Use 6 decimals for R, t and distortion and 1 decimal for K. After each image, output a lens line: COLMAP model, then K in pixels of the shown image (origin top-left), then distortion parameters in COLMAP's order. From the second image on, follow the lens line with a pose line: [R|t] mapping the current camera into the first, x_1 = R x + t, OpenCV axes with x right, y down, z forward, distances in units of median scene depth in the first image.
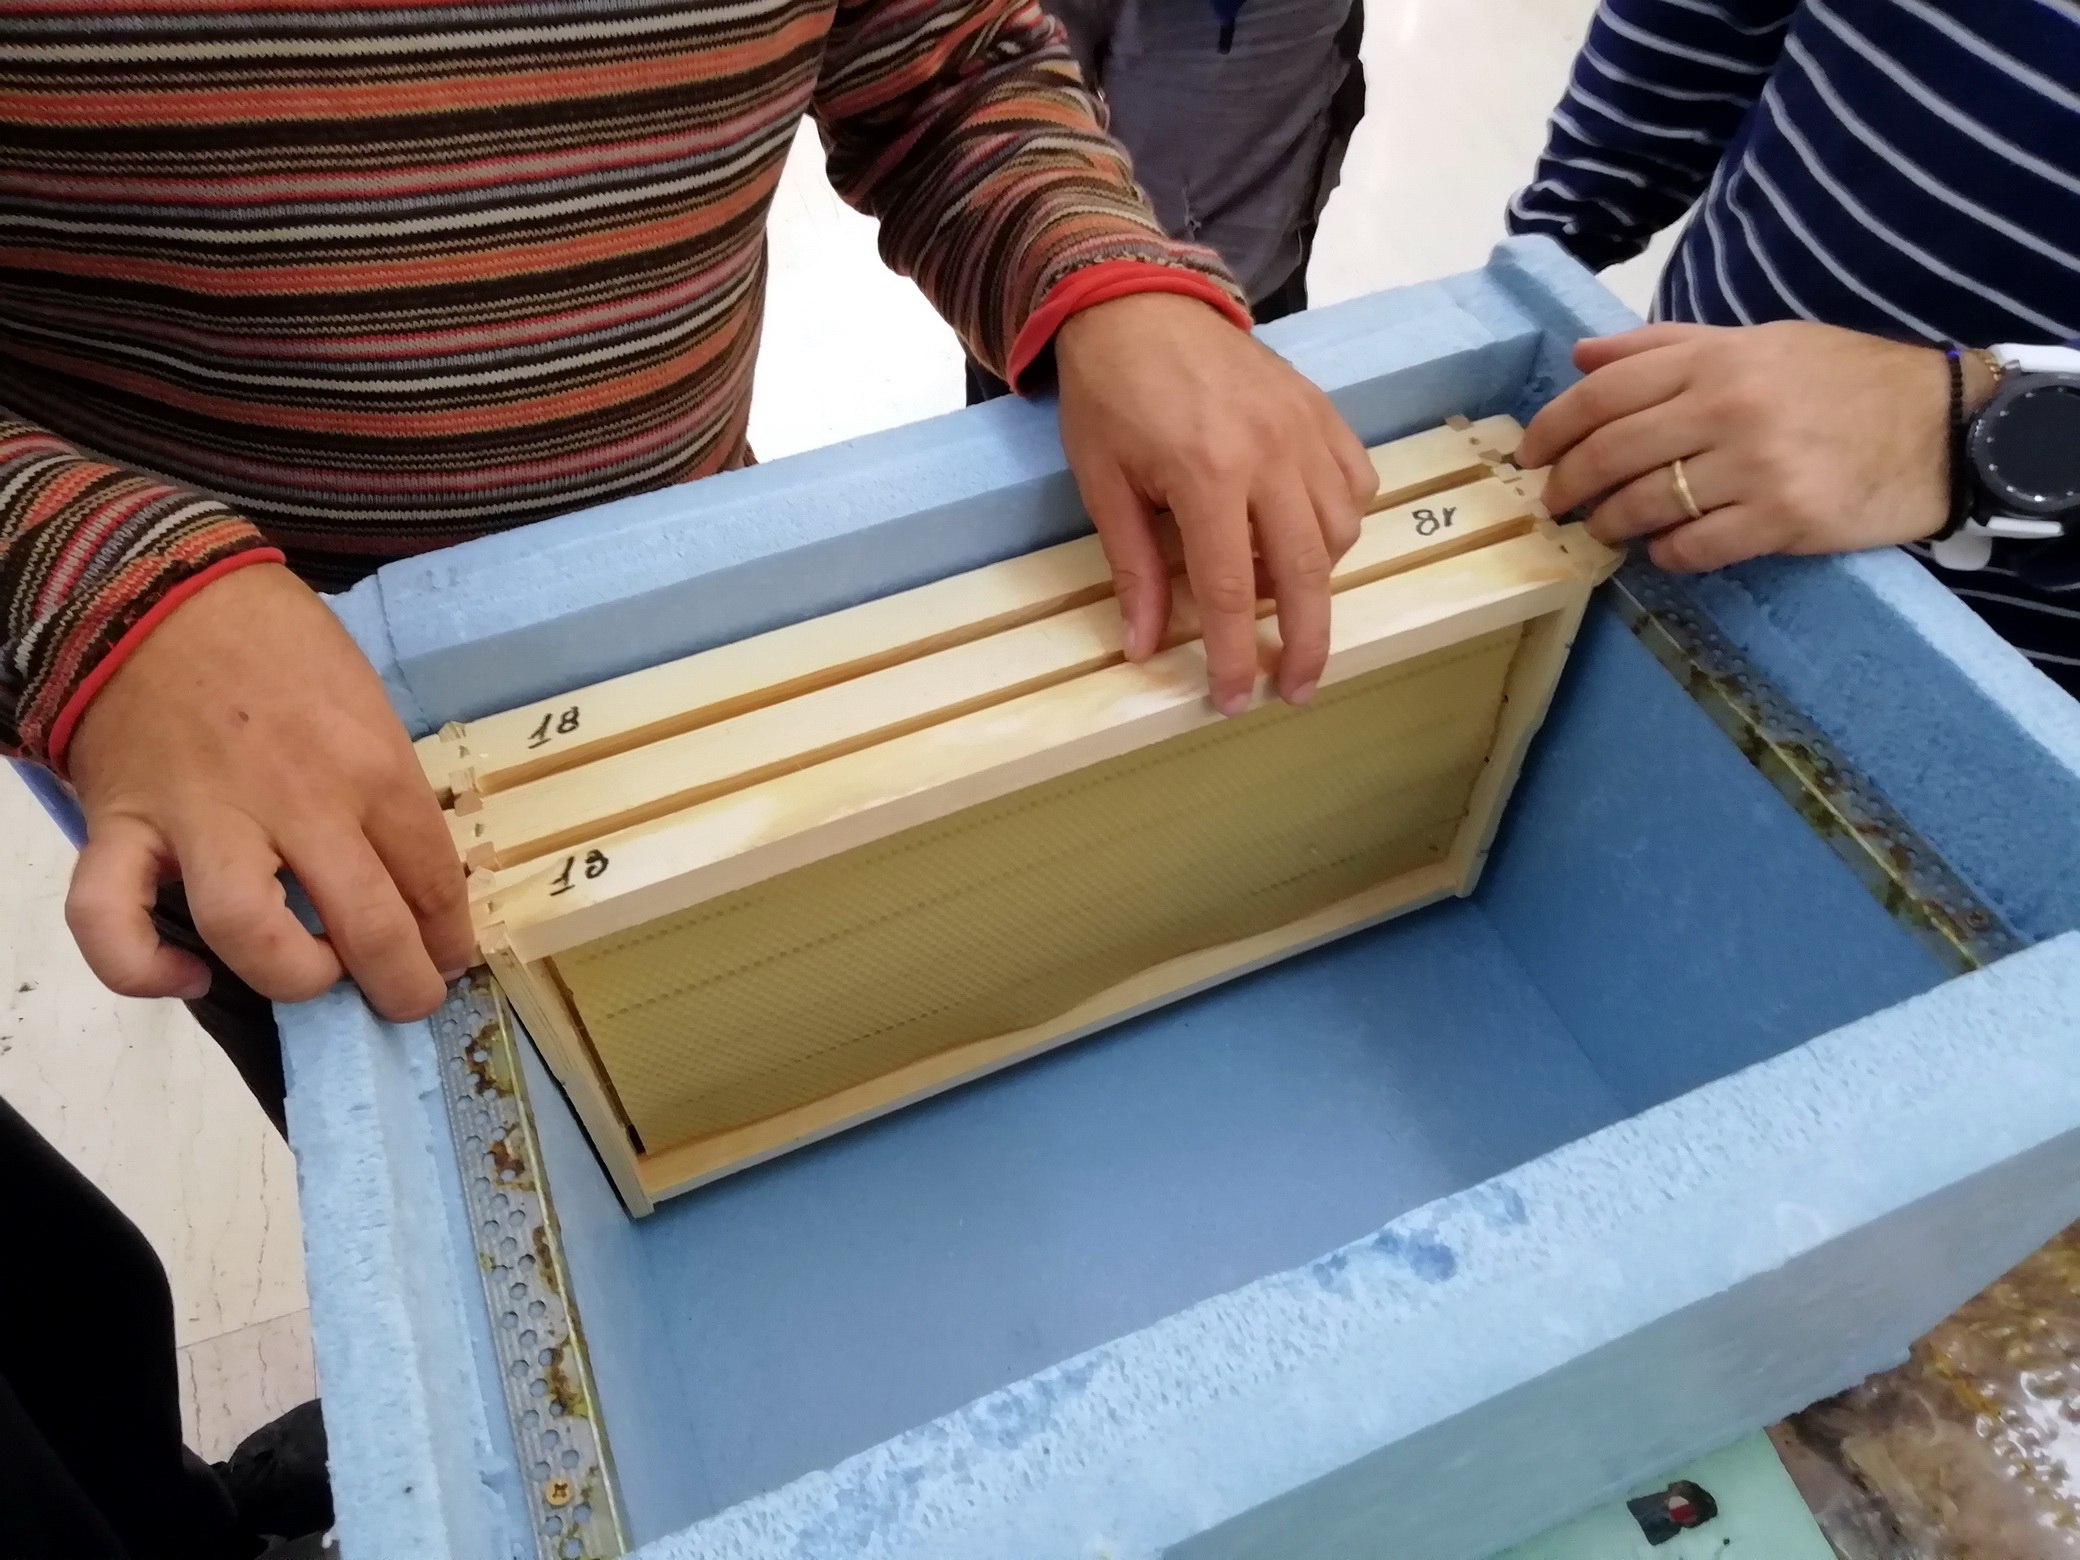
lens RADIAL K [[1544.7, 0, 1041.8], [0, 1544.7, 785.8], [0, 0, 1]] dist [0.025854, -0.003155]
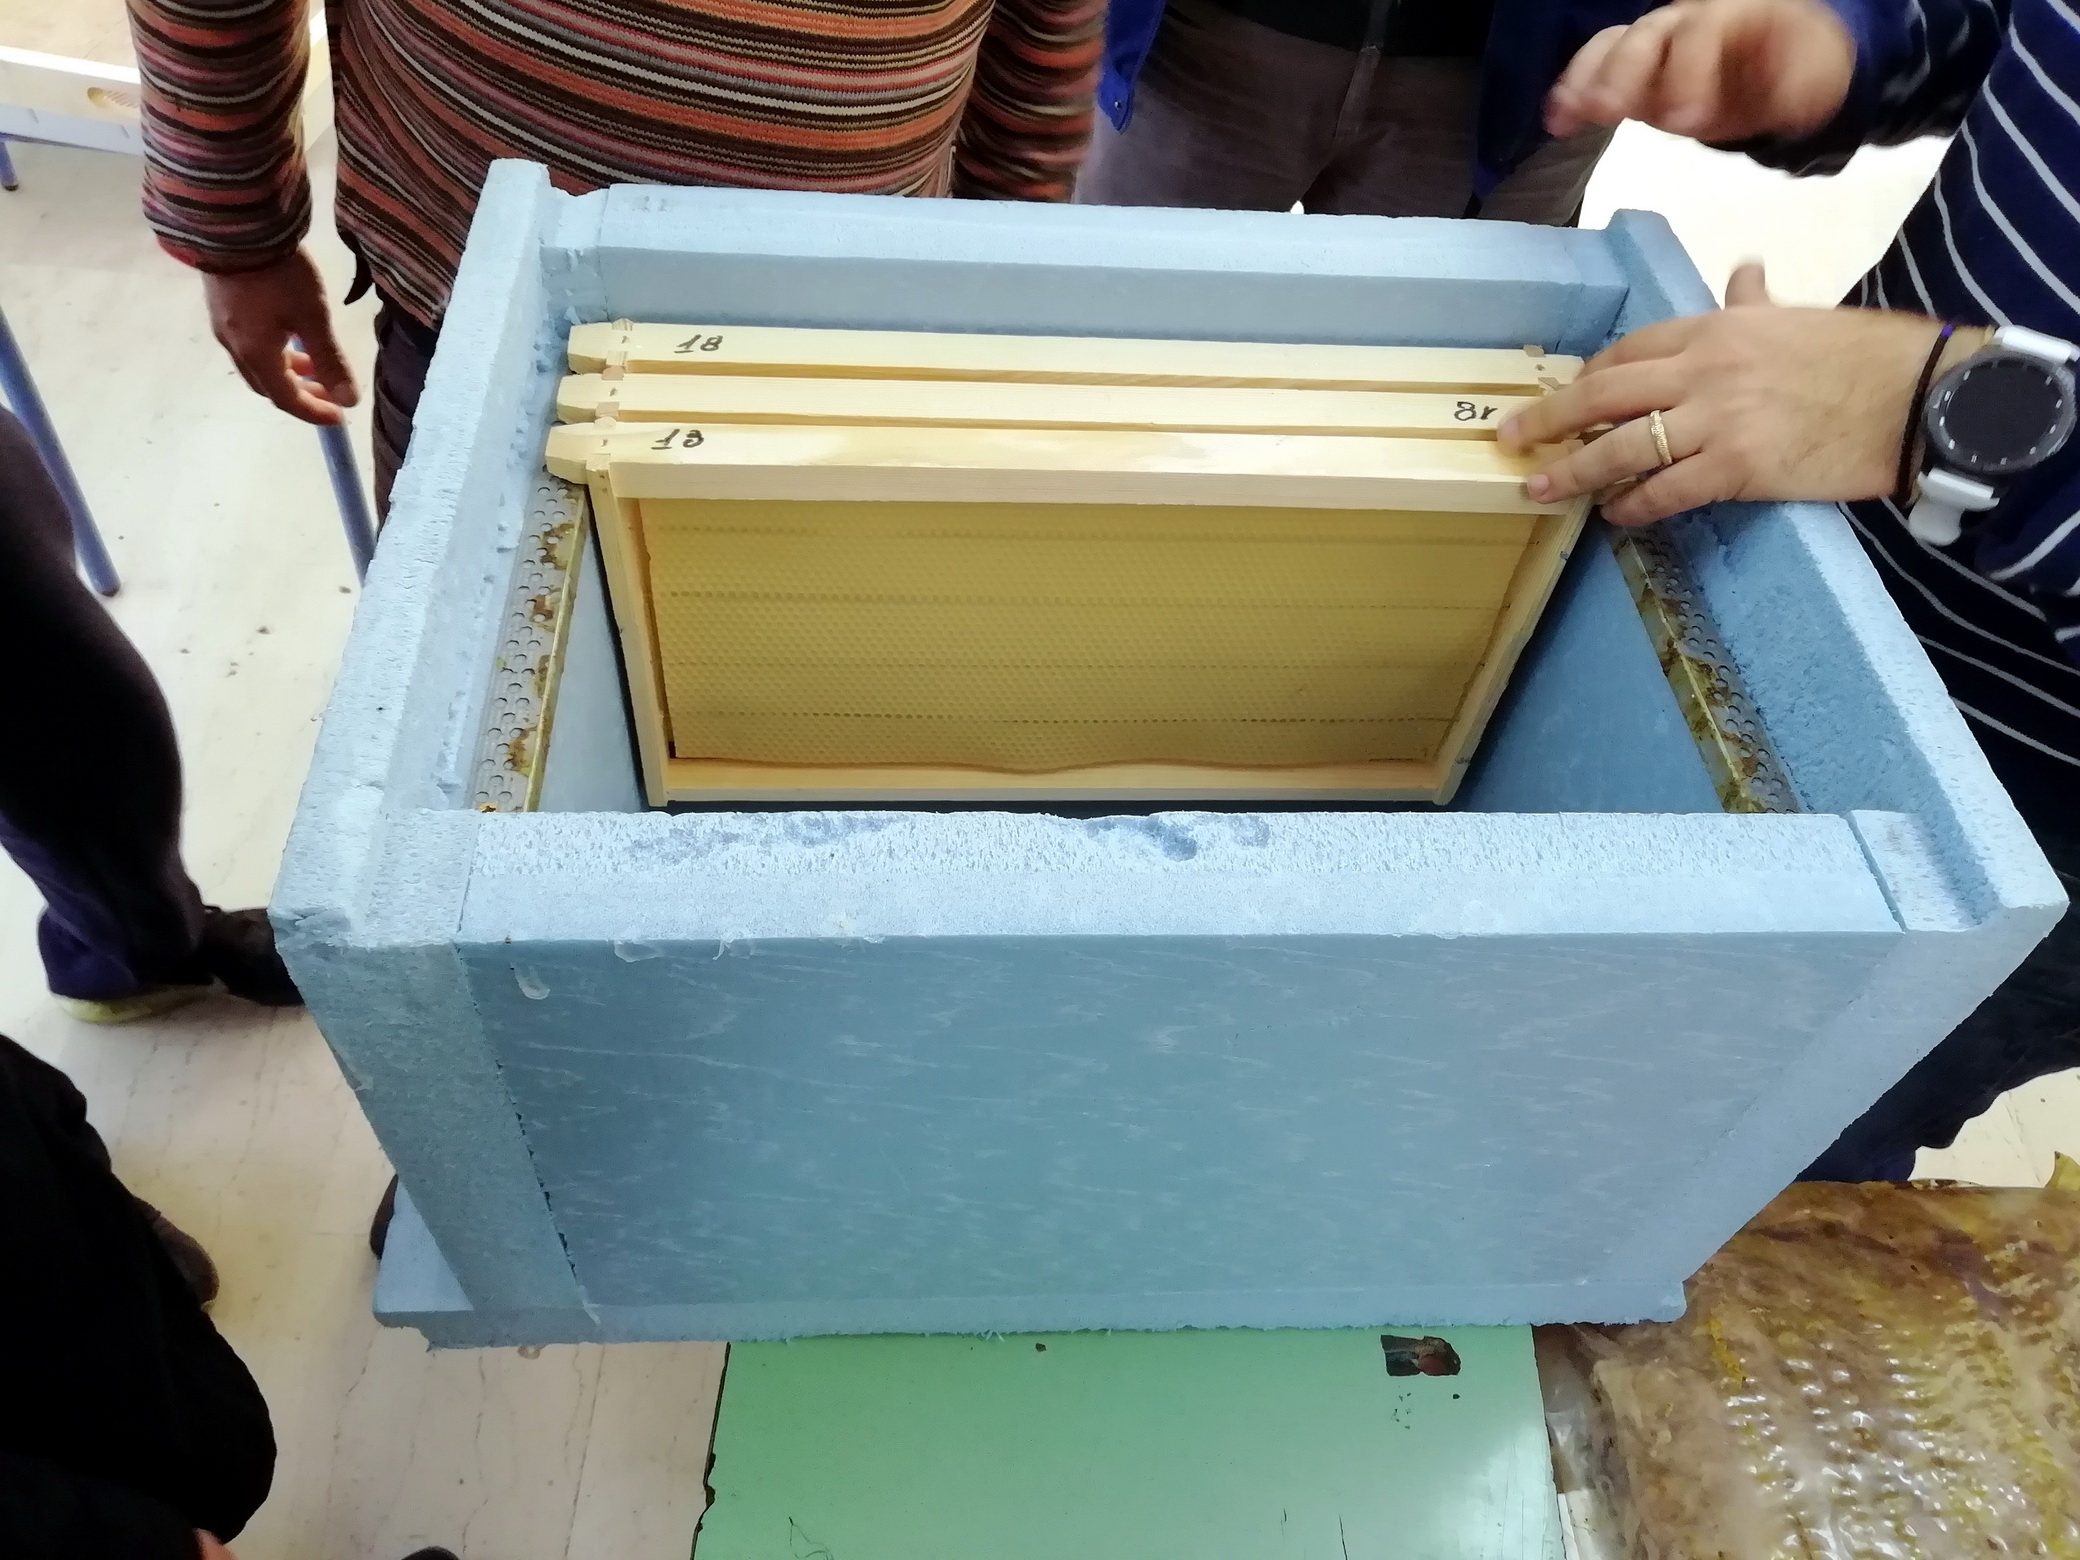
lens RADIAL K [[1567.4, 0, 1029.5], [0, 1567.4, 775.1], [0, 0, 1]] dist [0.024745, -0.003145]
pose [[0.939383, 0.313267, -0.139368, 0.264693], [-0.318563, 0.947751, -0.016885, 0.279486], [0.126796, 0.060259, 0.990097, -0.225052]]
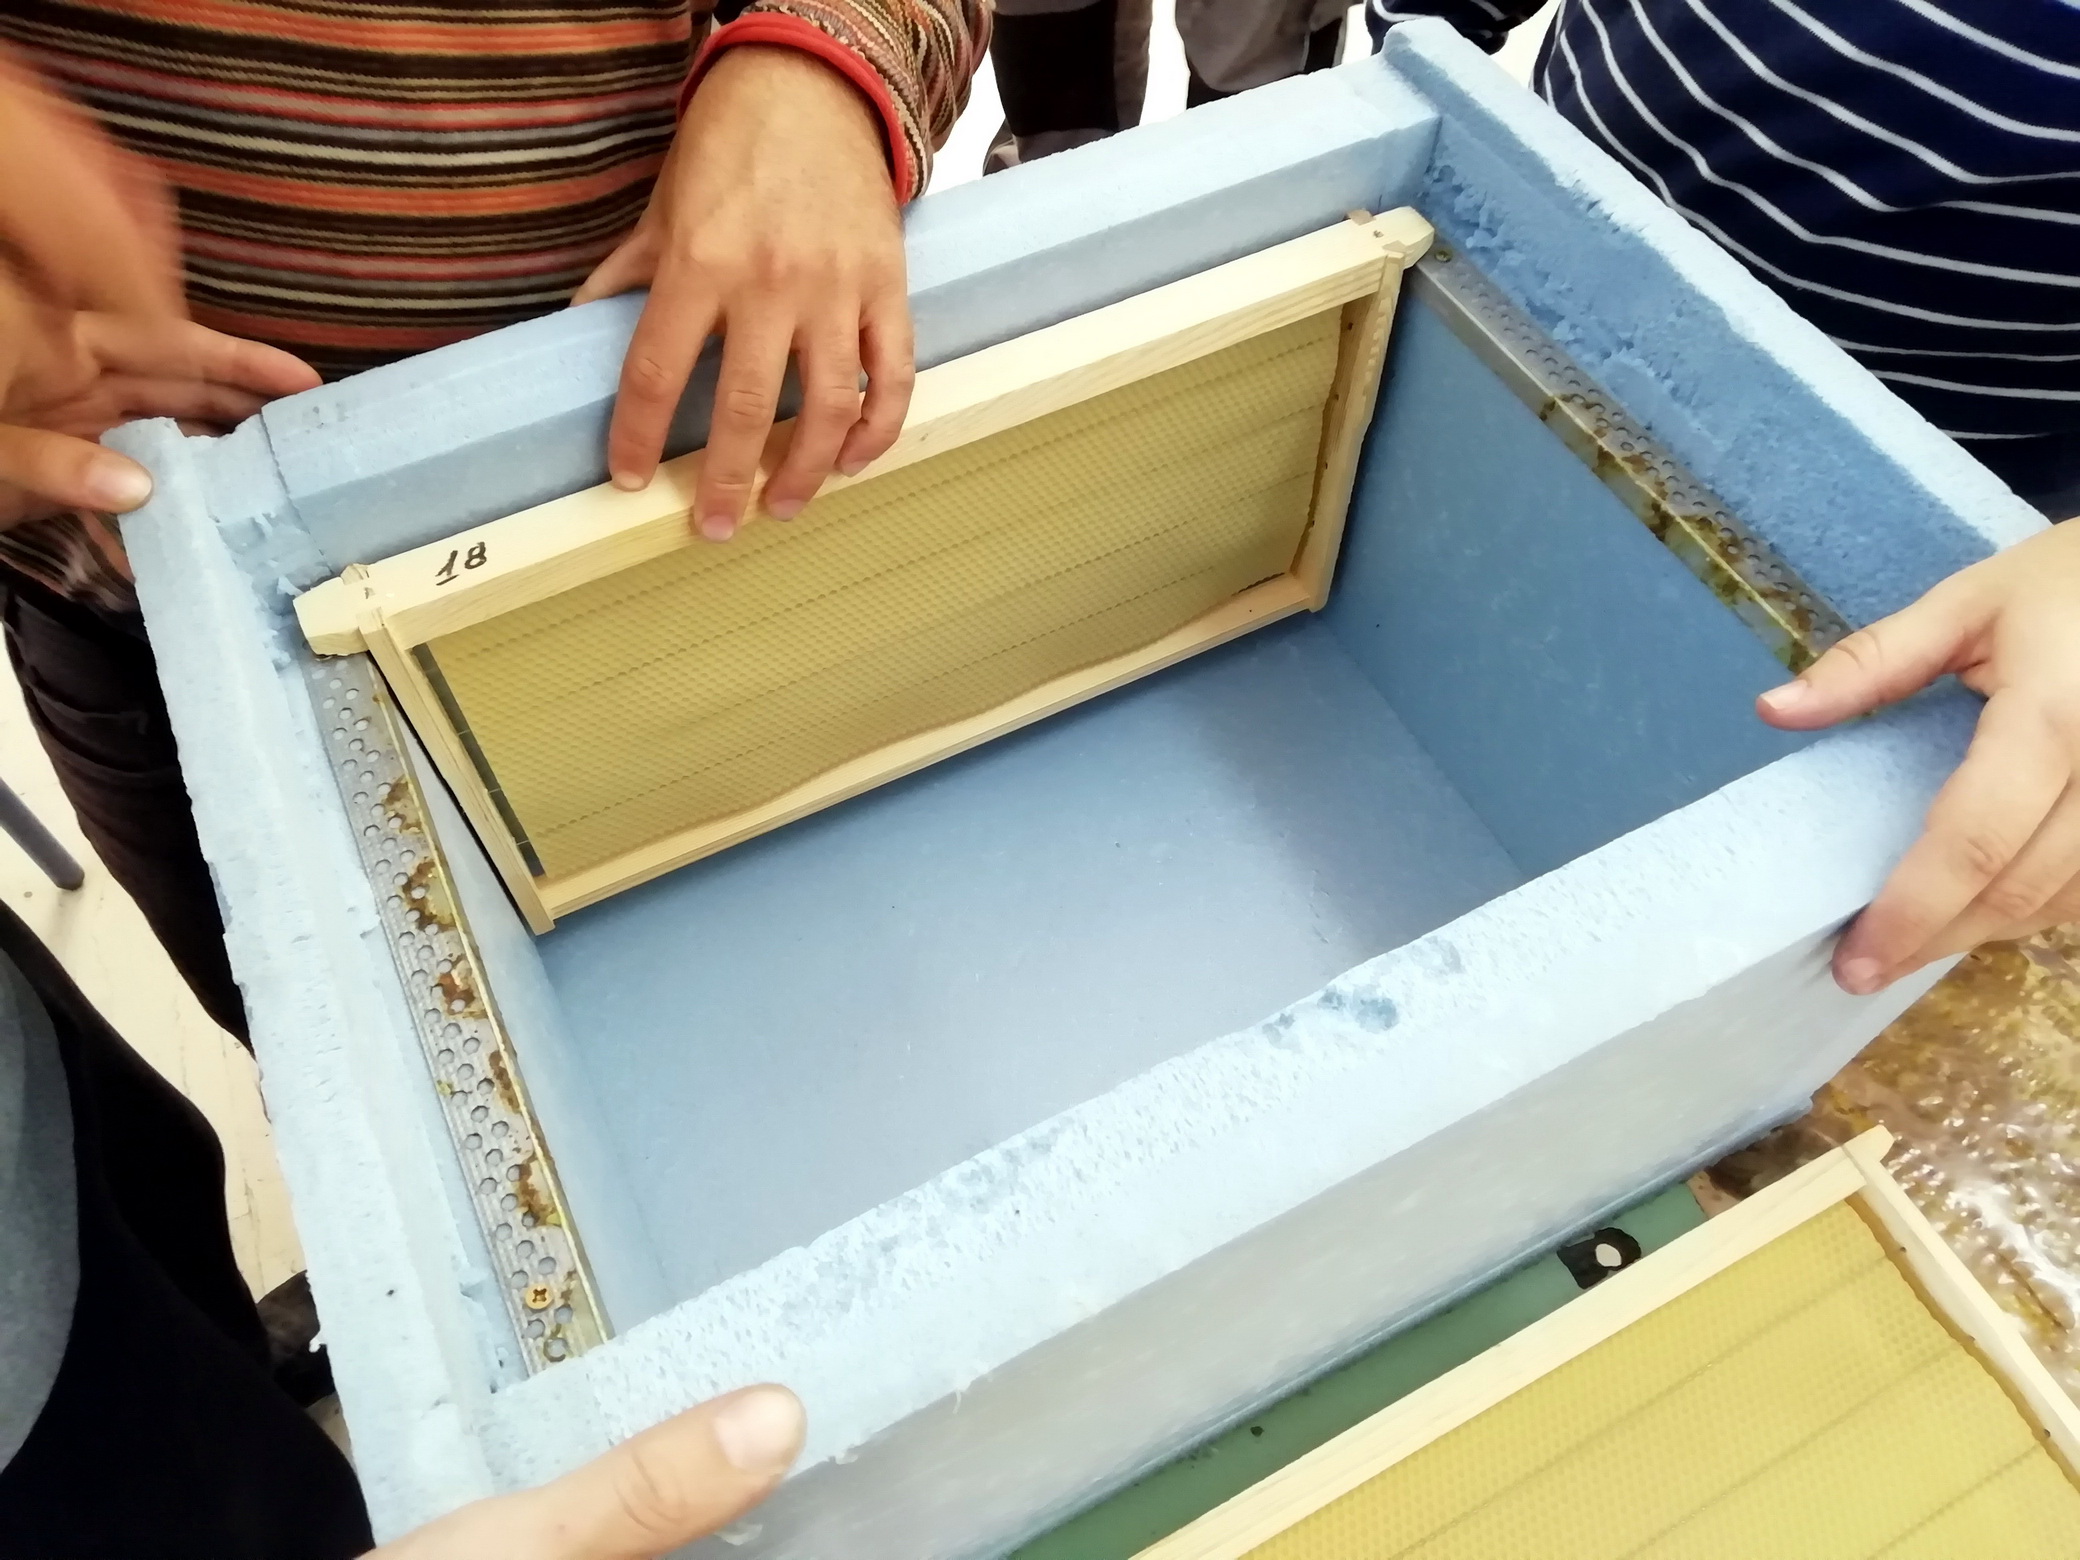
lens RADIAL K [[1543.3, 0, 1040.0], [0, 1543.3, 780.0], [0, 0, 1]] dist [0.027721, 0.004282]
pose [[0.996699, -0.059903, 0.054793, -0.017420], [0.055510, 0.995371, 0.078457, 0.051456], [-0.059239, -0.075157, 0.995411, -0.005044]]
